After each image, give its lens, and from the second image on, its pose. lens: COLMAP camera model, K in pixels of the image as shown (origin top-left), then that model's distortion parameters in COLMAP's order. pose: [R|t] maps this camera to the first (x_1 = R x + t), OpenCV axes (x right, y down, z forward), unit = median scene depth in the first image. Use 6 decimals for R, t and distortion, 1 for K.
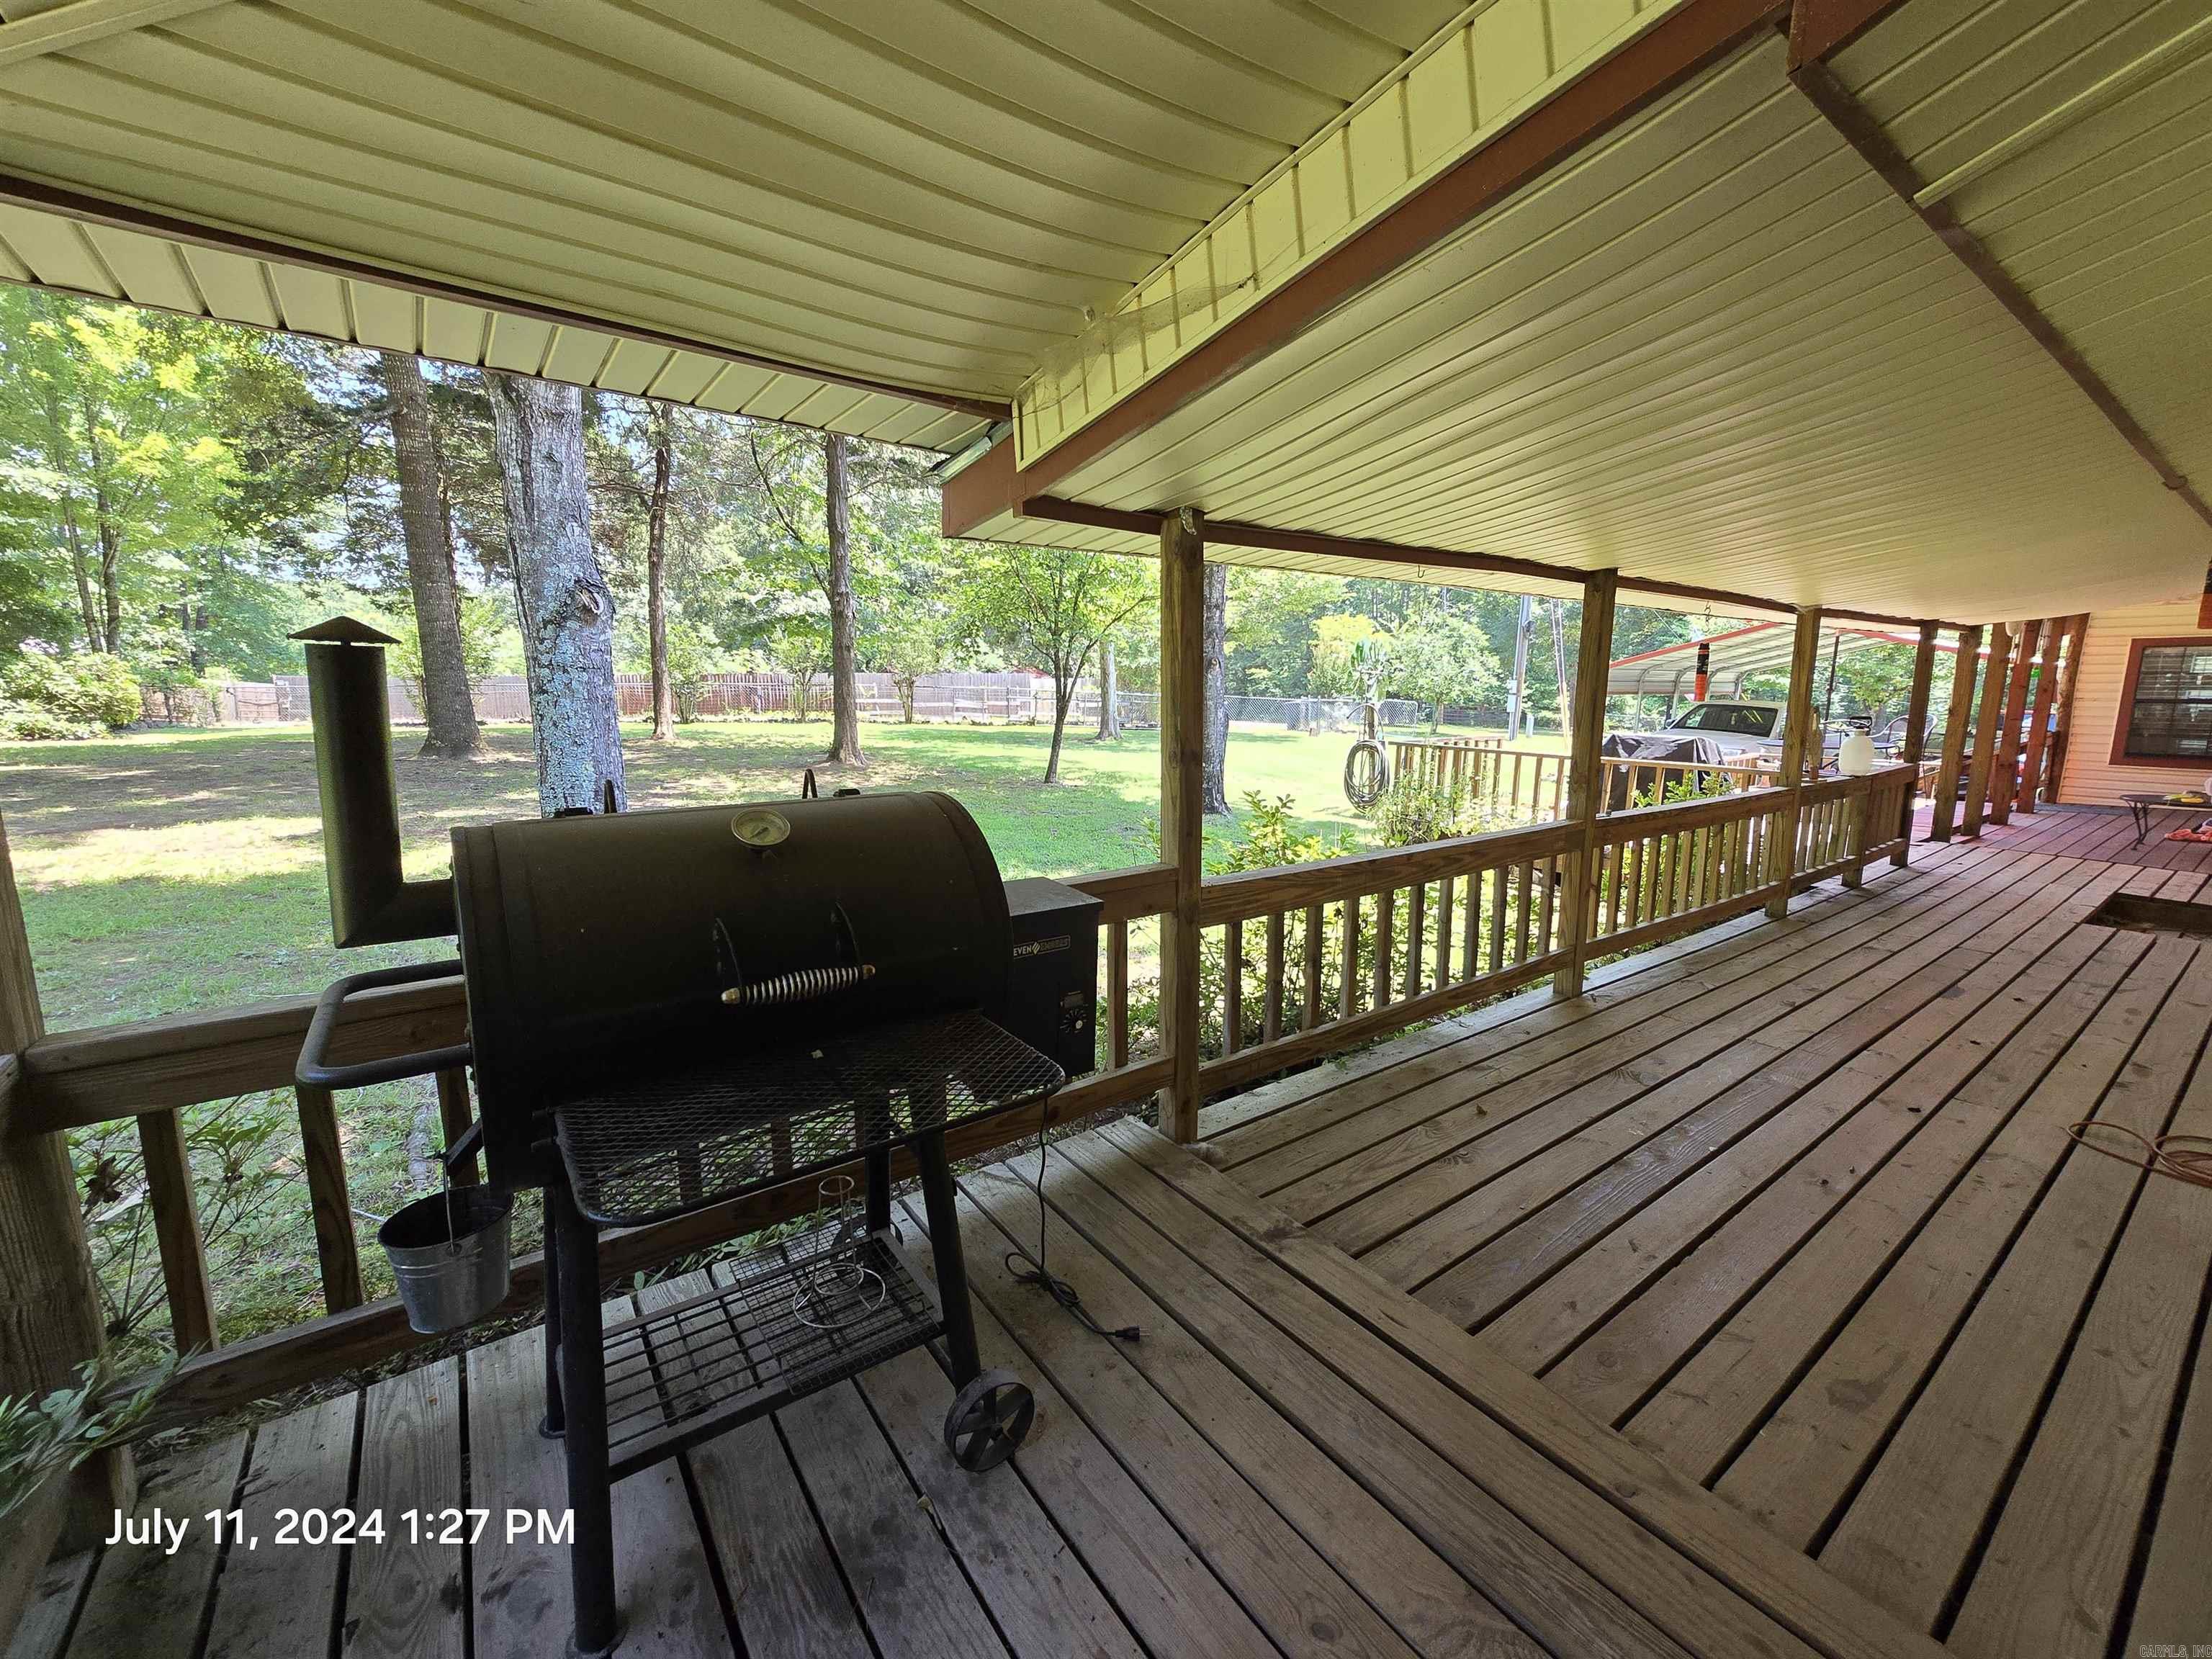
lens RADIAL K [[904.9, 0, 1106.0], [0, 904.9, 829.5], [0, 0, 1]] dist [0.000361, -0.000290]
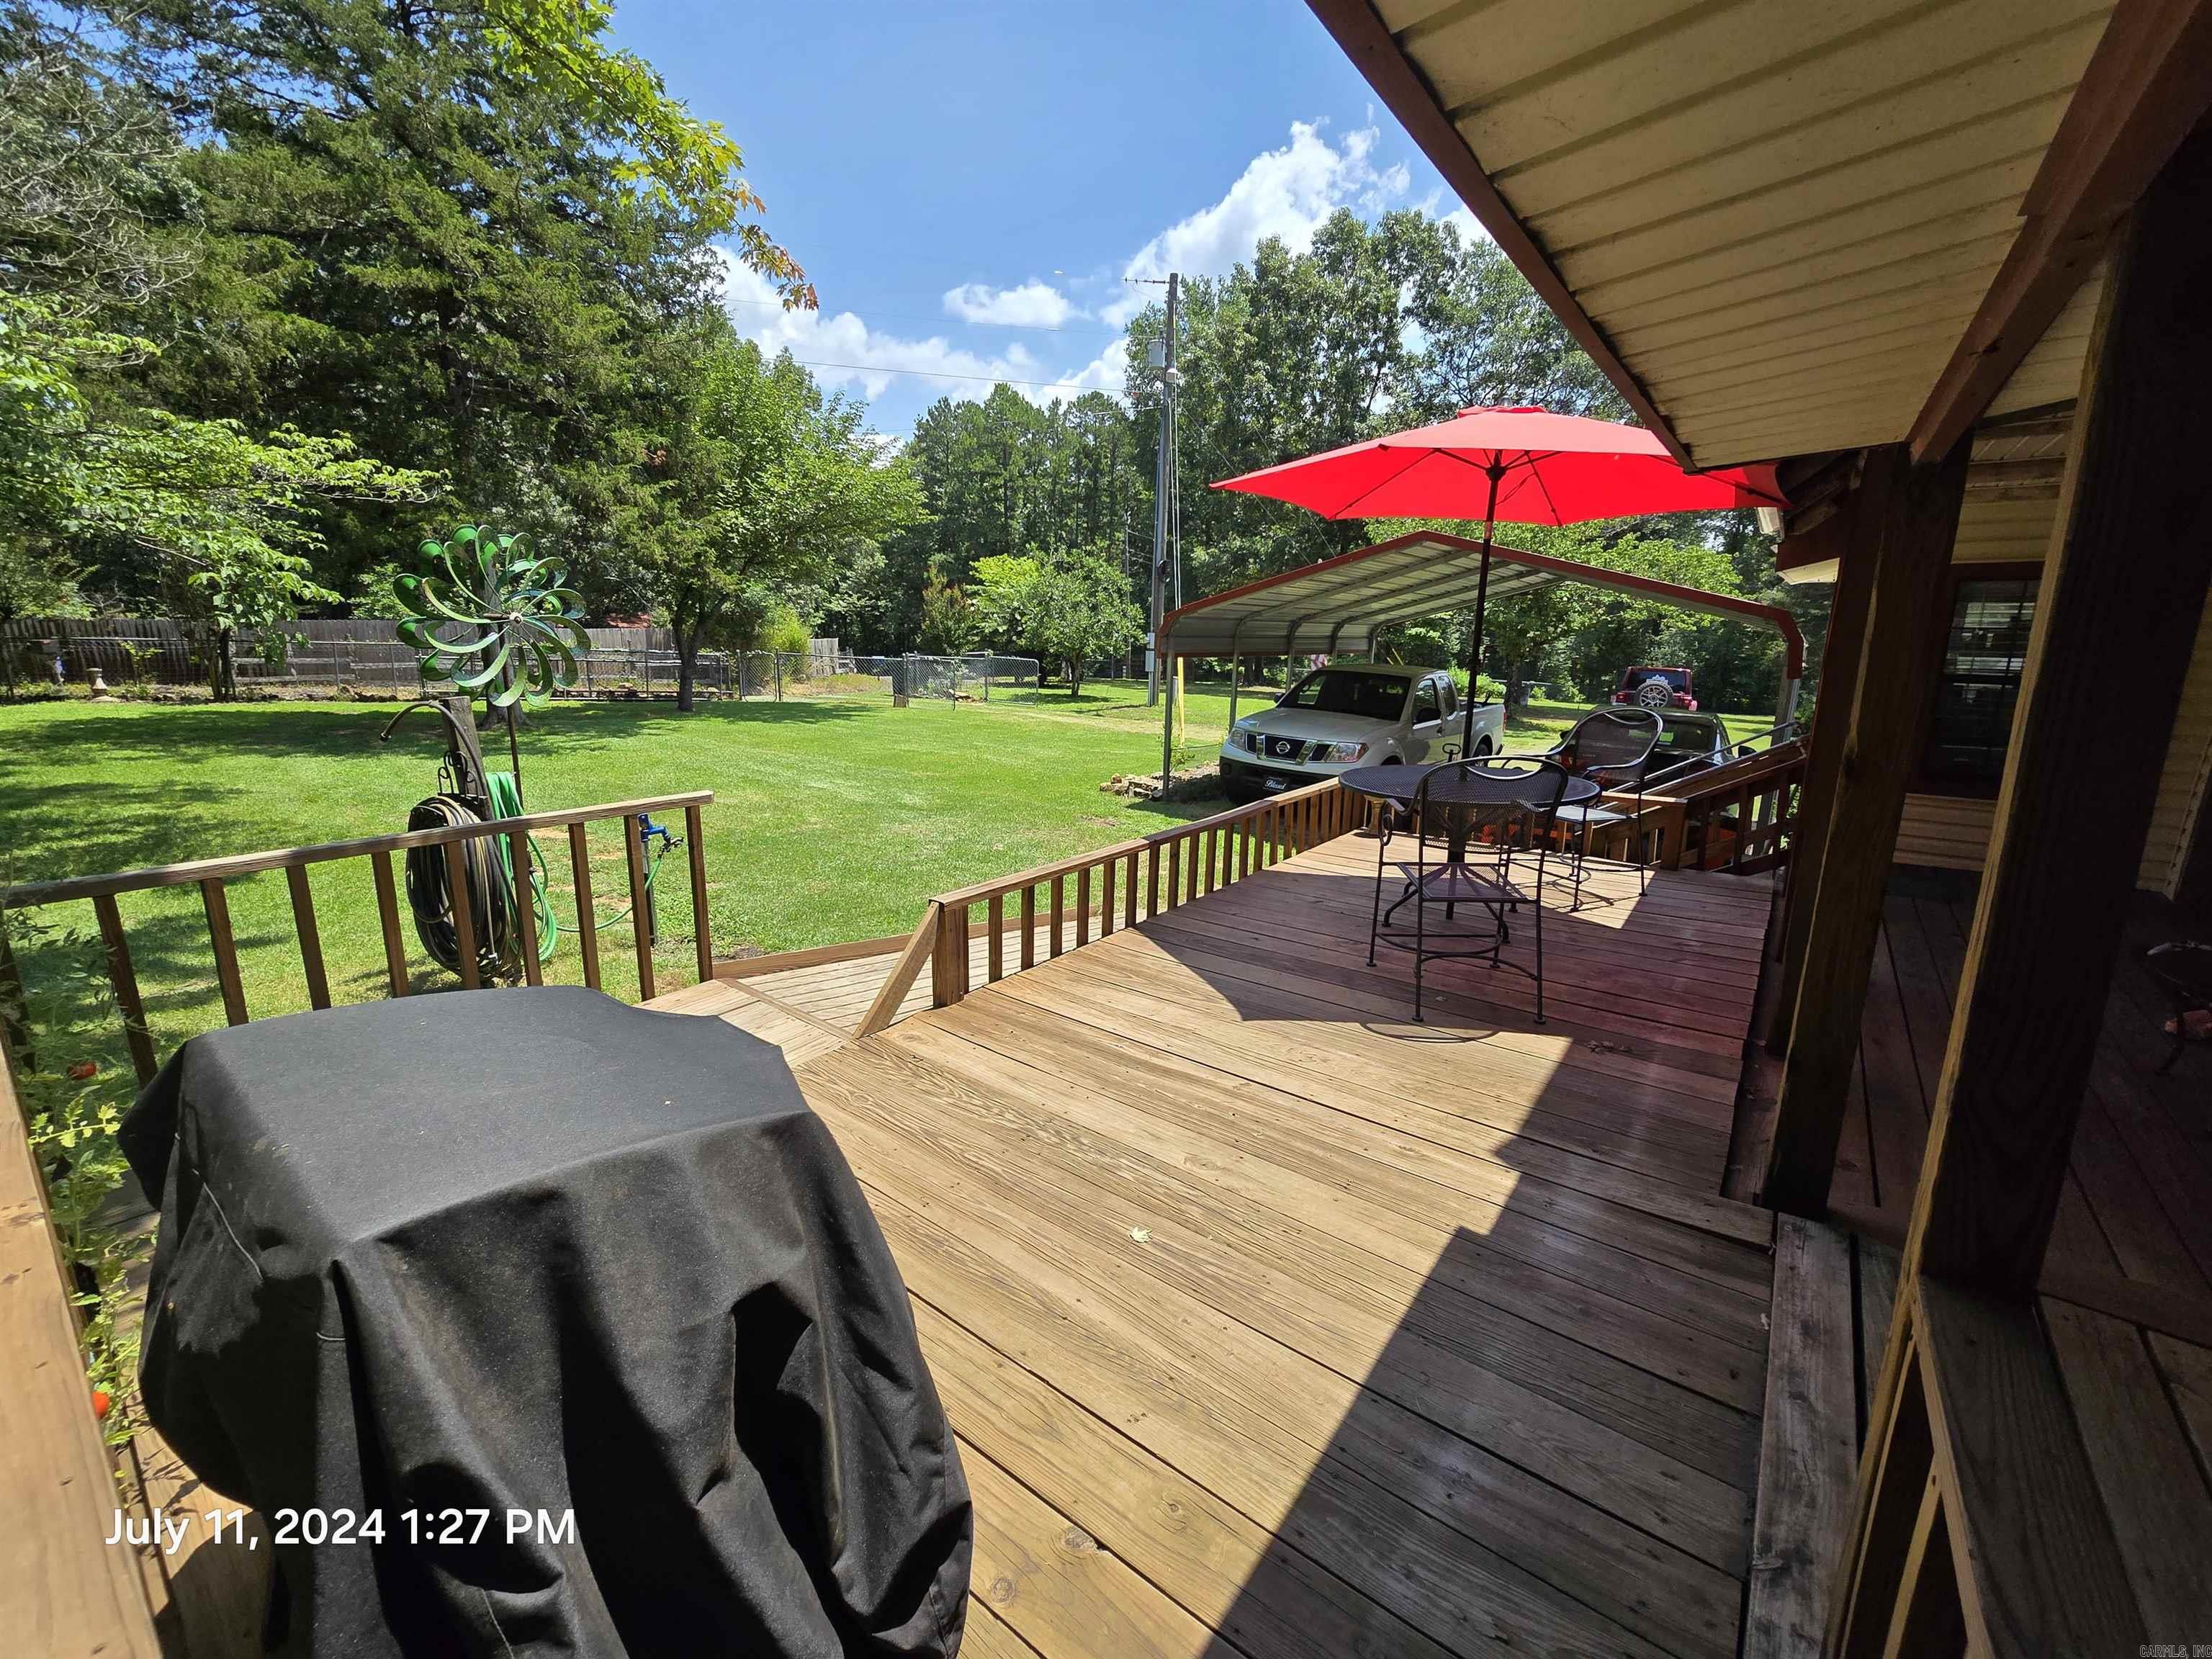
lens RADIAL K [[904.9, 0, 1106.0], [0, 904.9, 829.5], [0, 0, 1]] dist [0.000361, -0.000290]
pose [[0.956046, -0.058251, 0.287372, 0.167199], [0.042949, 0.997317, 0.059272, -0.036929], [-0.290054, -0.044325, 0.955983, 0.216881]]
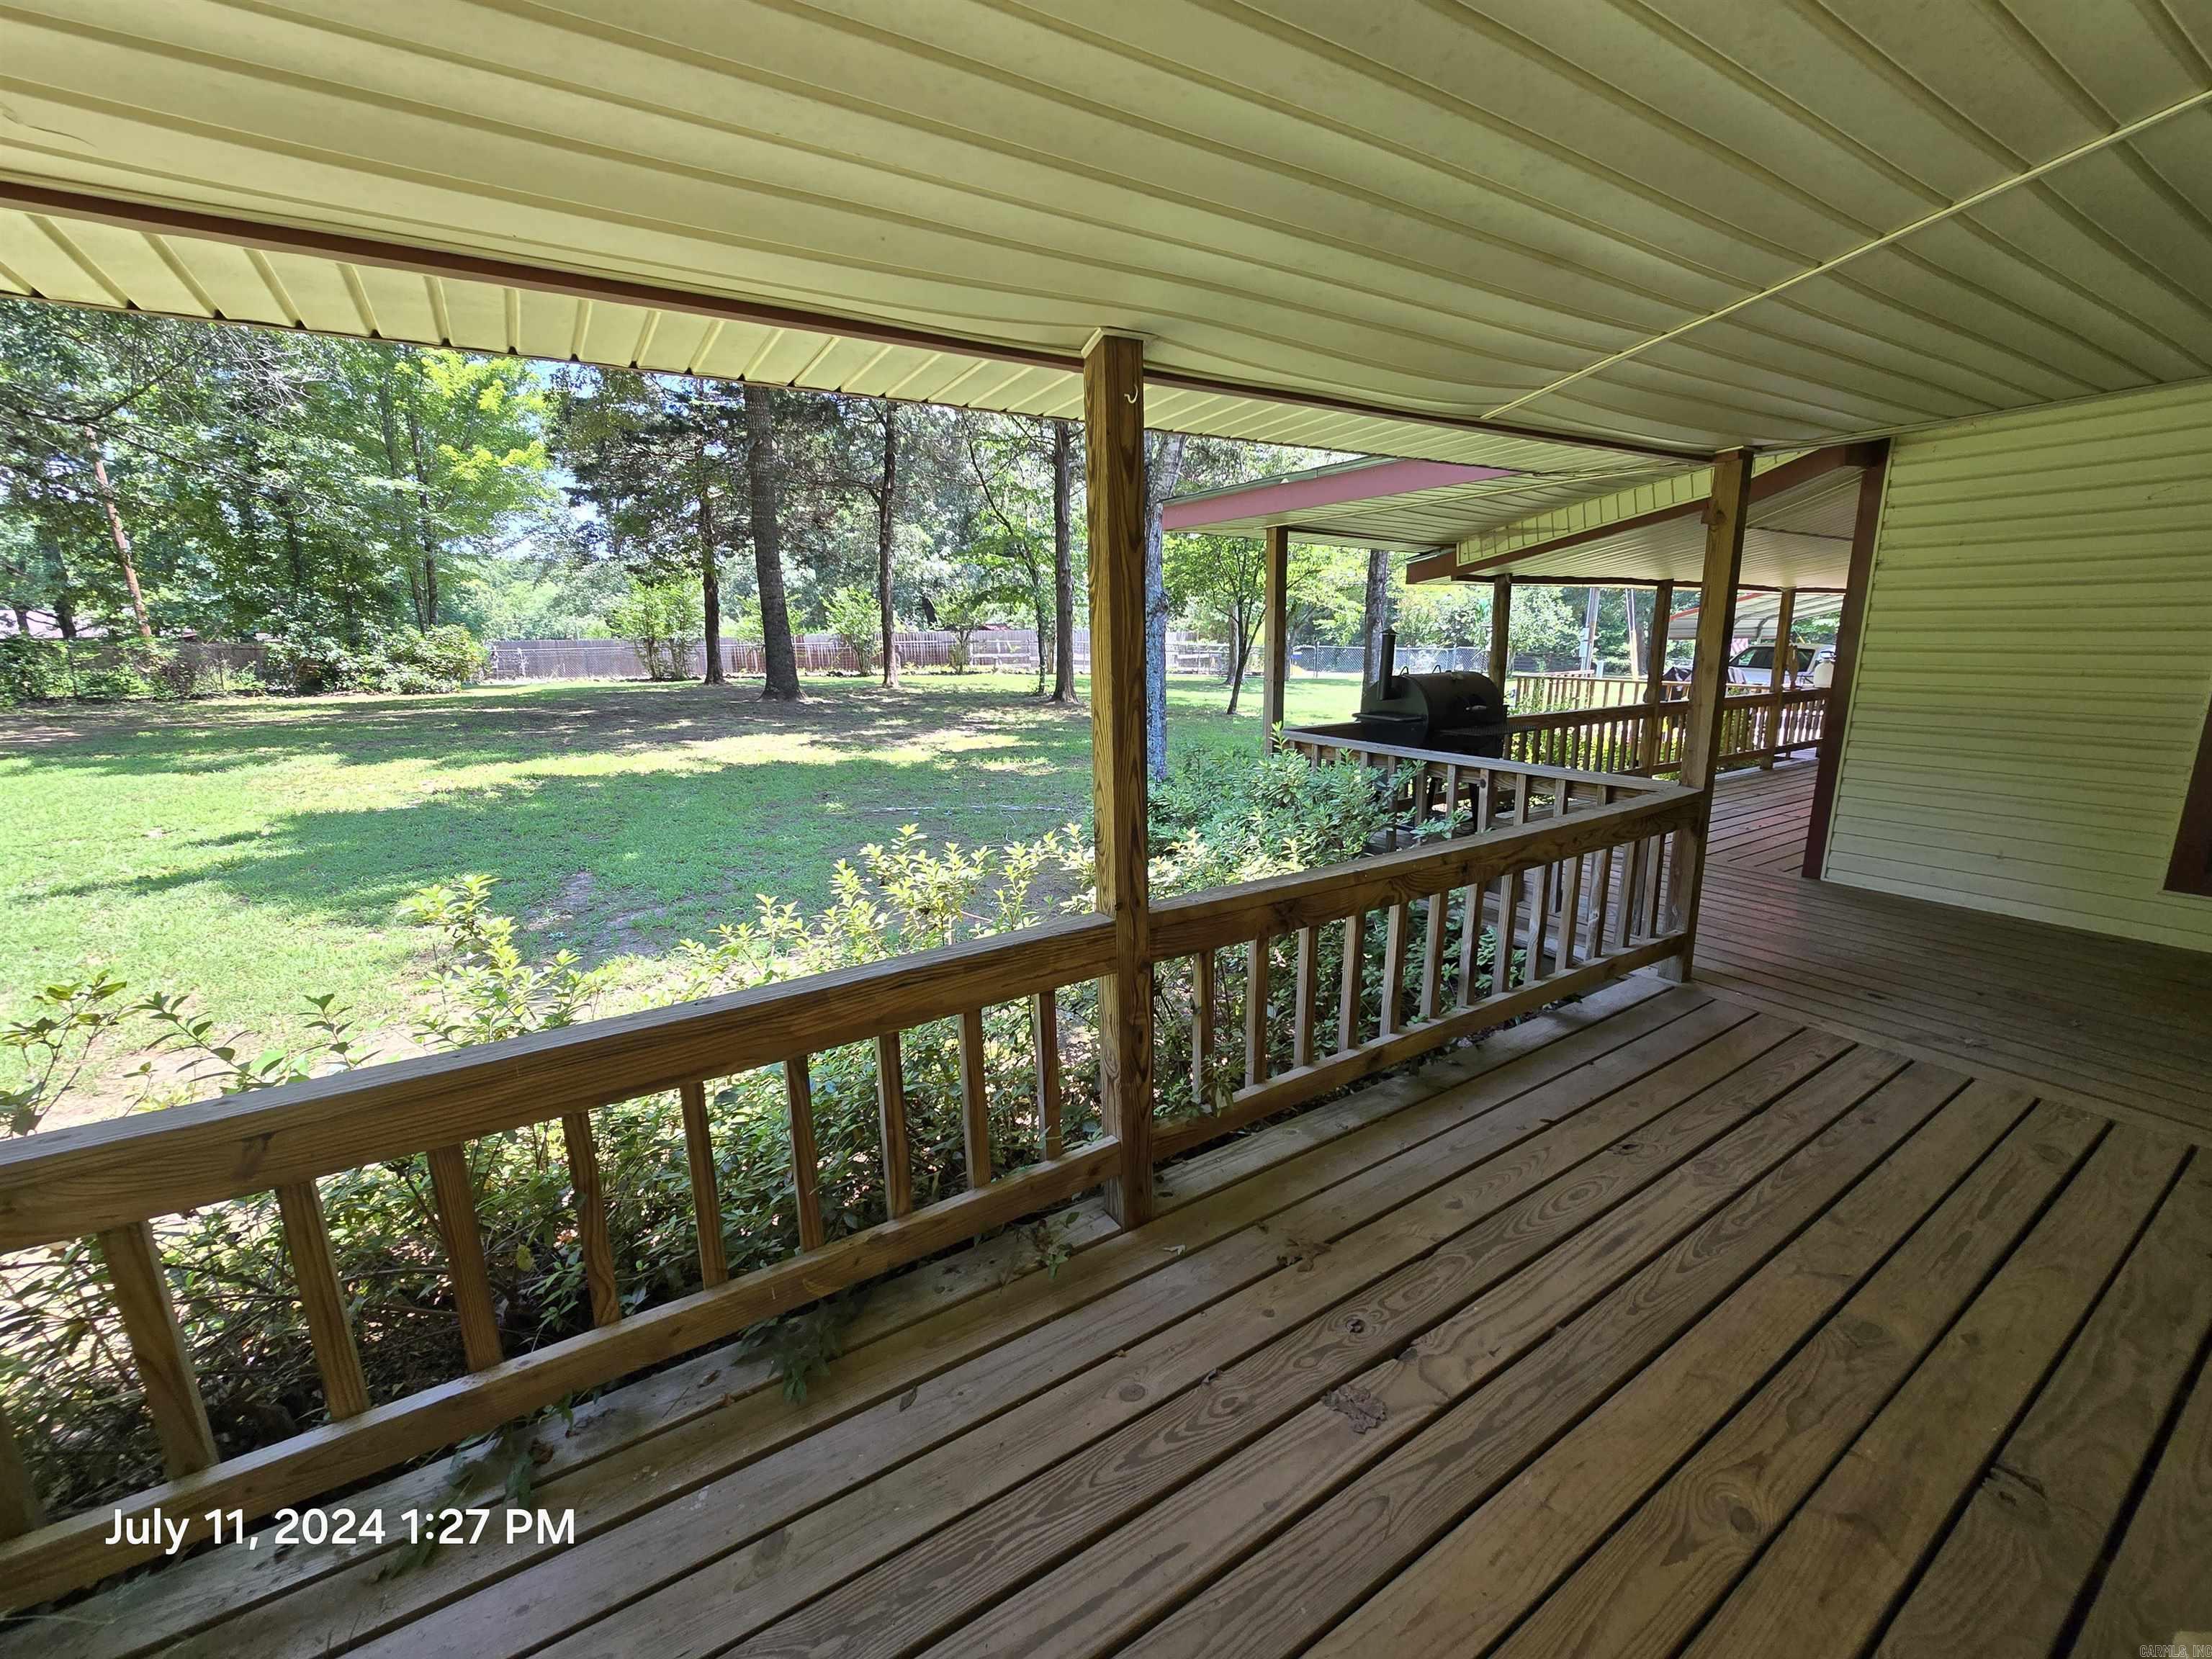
lens RADIAL K [[904.9, 0, 1106.0], [0, 904.9, 829.5], [0, 0, 1]] dist [0.000361, -0.000290]
pose [[0.998603, -0.004261, -0.052675, -0.077492], [0.006896, 0.998728, 0.049947, 0.021283], [0.052395, -0.050240, 0.997362, -0.144178]]
